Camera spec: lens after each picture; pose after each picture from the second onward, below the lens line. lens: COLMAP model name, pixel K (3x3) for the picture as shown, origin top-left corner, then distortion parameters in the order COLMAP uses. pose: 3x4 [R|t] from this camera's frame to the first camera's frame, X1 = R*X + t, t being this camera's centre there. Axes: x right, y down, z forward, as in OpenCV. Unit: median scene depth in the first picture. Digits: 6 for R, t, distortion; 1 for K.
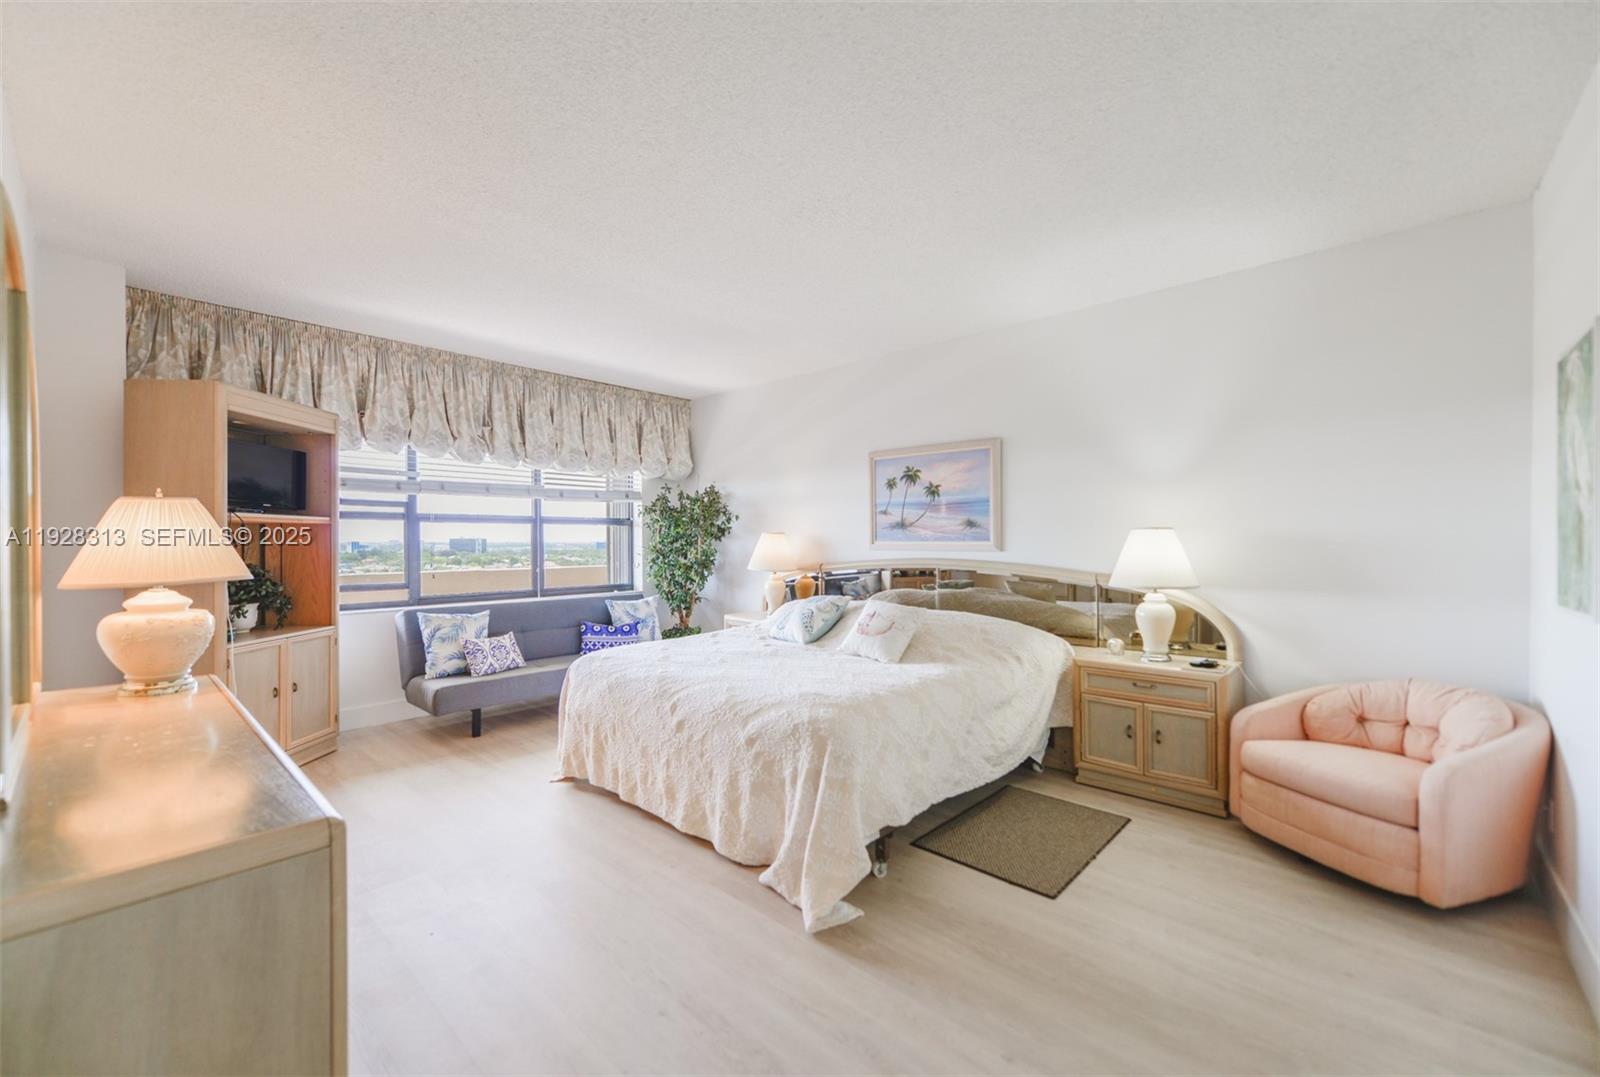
lens RADIAL K [[637.8, 0, 803.2], [0, 637.8, 541.2], [0, 0, 1]] dist [0.000083, -0.001479]
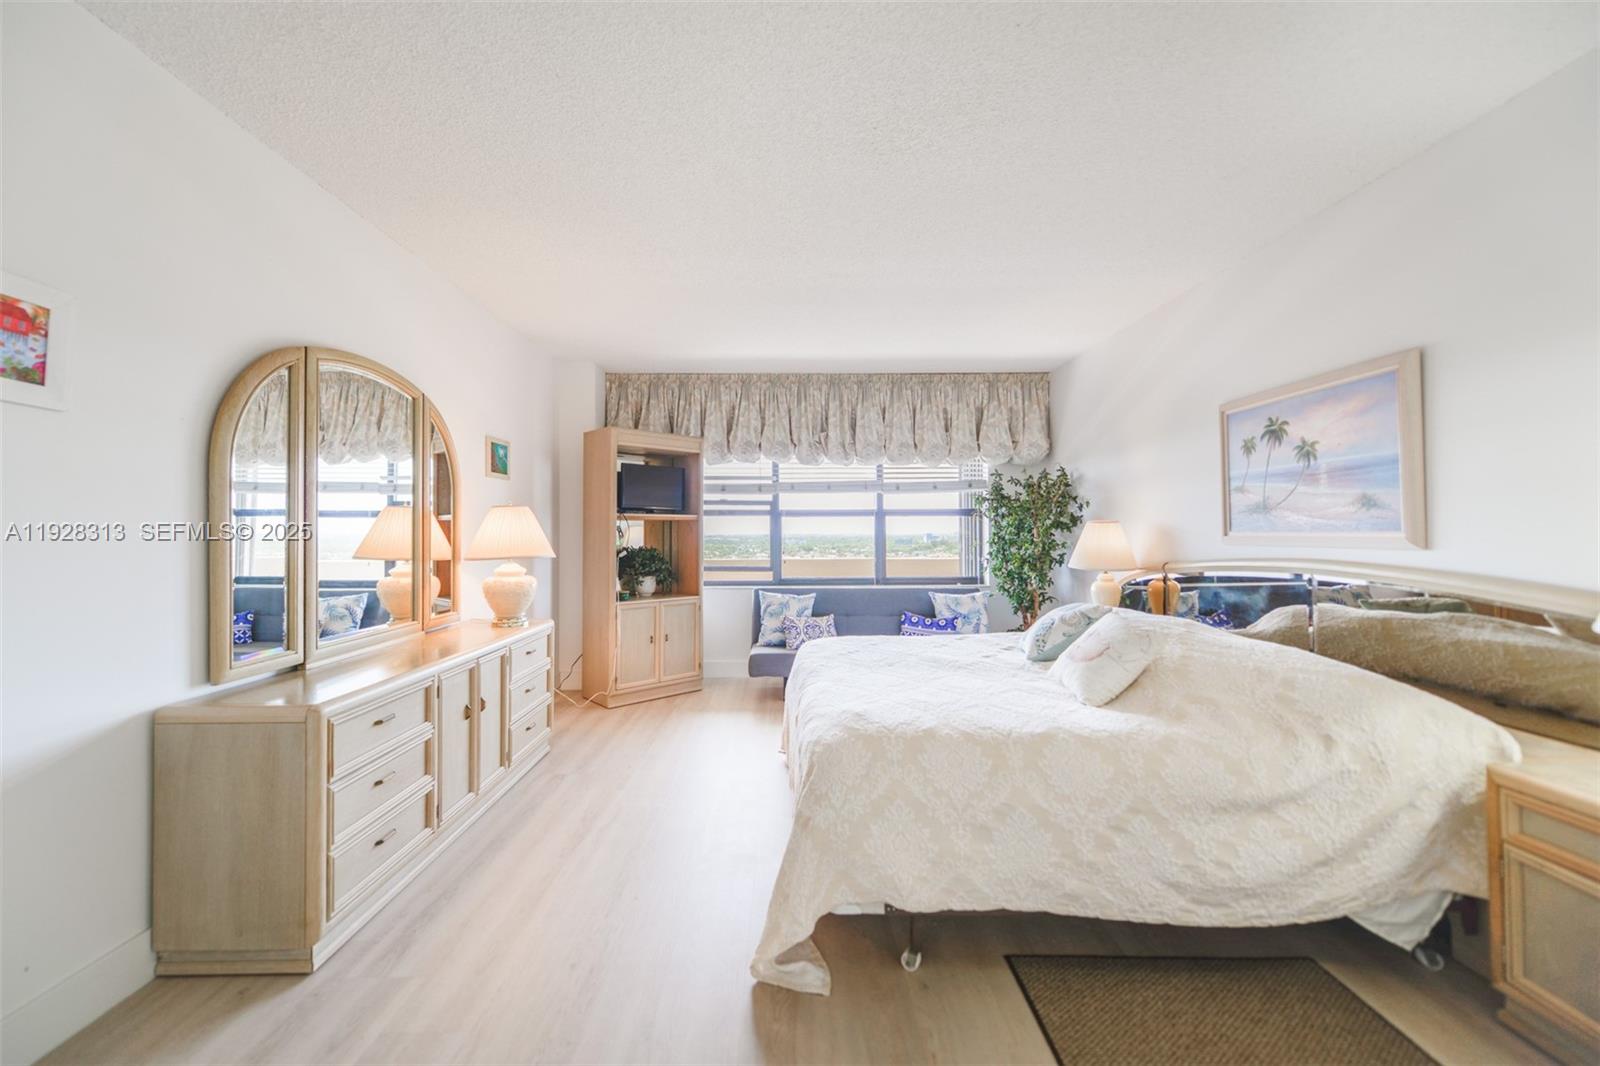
lens RADIAL K [[637.8, 0, 798.7], [0, 637.8, 522.8], [0, 0, 1]] dist [0.000083, -0.001479]
pose [[0.677744, -0.012869, -0.735185, 0.328906], [0.001393, 0.999868, -0.016217, 0.000984], [0.735297, 0.009967, 0.677672, 0.206802]]
